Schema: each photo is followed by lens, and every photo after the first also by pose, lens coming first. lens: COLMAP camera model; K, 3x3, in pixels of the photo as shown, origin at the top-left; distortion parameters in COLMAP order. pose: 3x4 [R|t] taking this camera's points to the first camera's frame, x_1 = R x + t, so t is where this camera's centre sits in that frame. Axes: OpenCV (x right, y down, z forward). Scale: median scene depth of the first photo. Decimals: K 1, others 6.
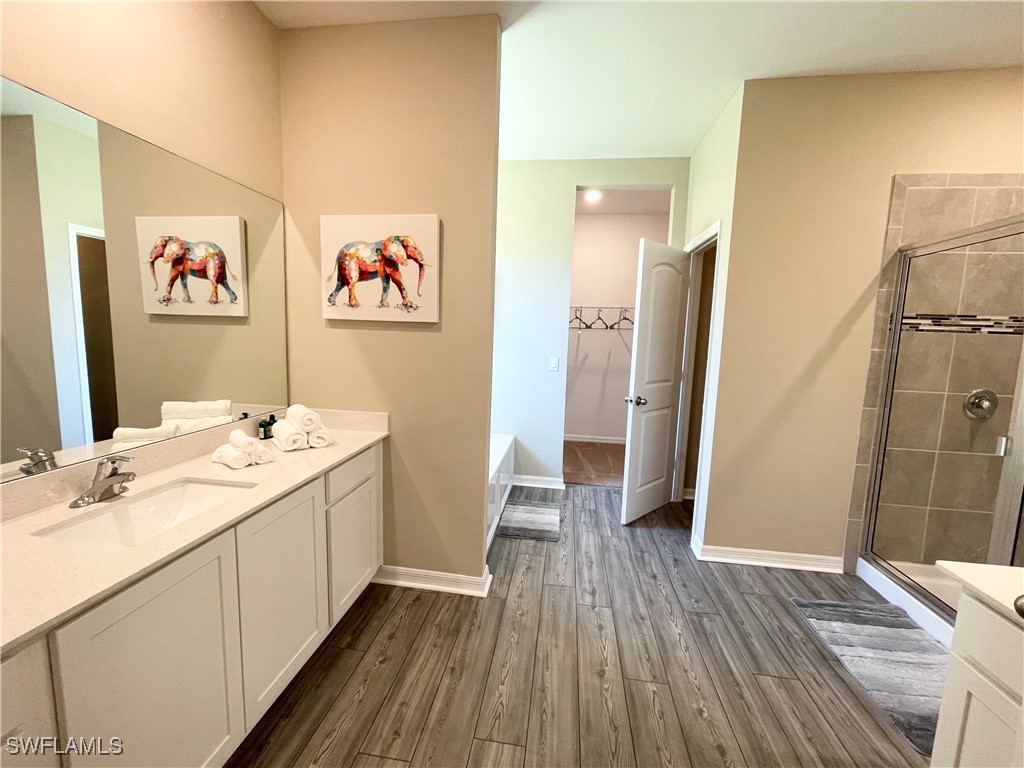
lens RADIAL K [[413.4, 0, 508.8], [0, 413.4, 384.4], [0, 0, 1]] dist [-0.005716, 0.000285]
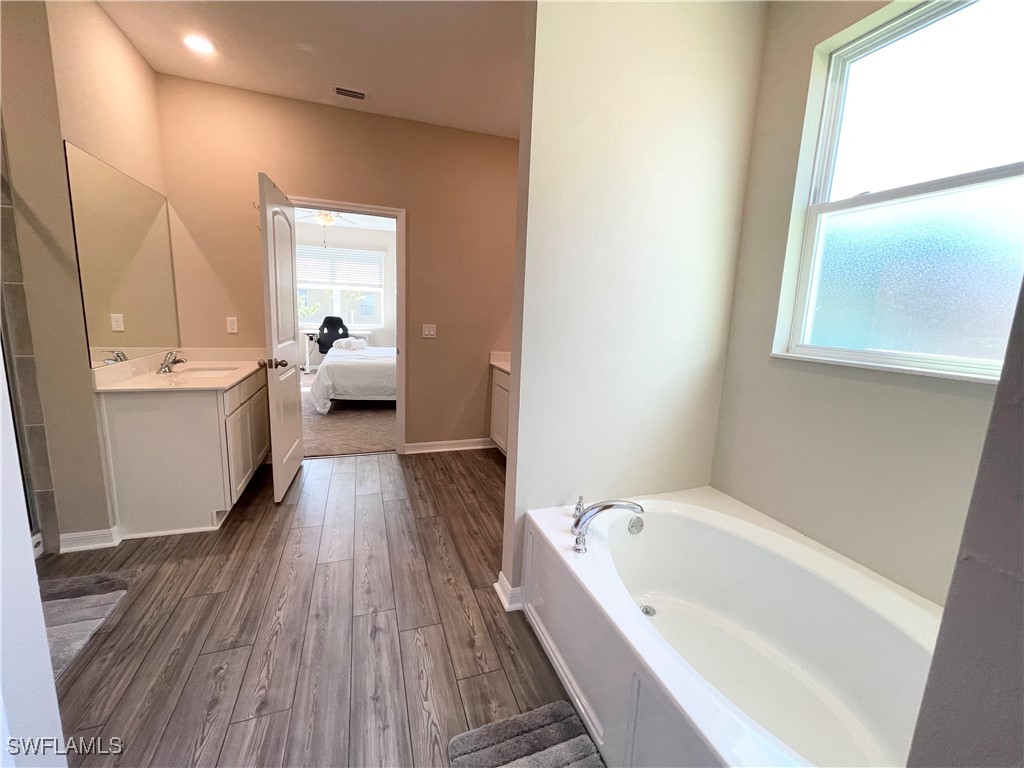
lens RADIAL K [[413.4, 0, 512.9], [0, 413.4, 379.7], [0, 0, 1]] dist [-0.005716, 0.000285]
pose [[-0.878723, 0.010201, -0.477223, 0.406322], [-0.127992, 0.958124, 0.256156, -0.206084], [0.459852, 0.286171, -0.840620, 1.949048]]
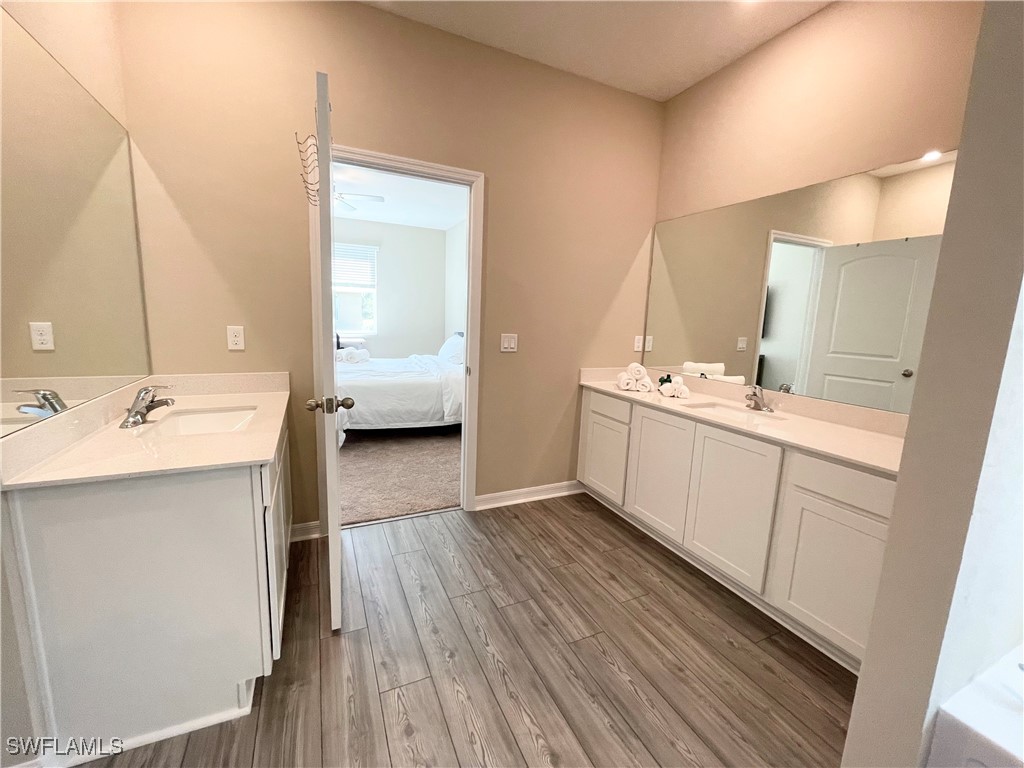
lens RADIAL K [[413.4, 0, 514.3], [0, 413.4, 379.2], [0, 0, 1]] dist [-0.005716, 0.000285]
pose [[-0.828898, 0.021516, -0.558985, 0.612449], [-0.133435, 0.962811, 0.234926, -0.091130], [0.543252, 0.269318, -0.795201, 1.234782]]
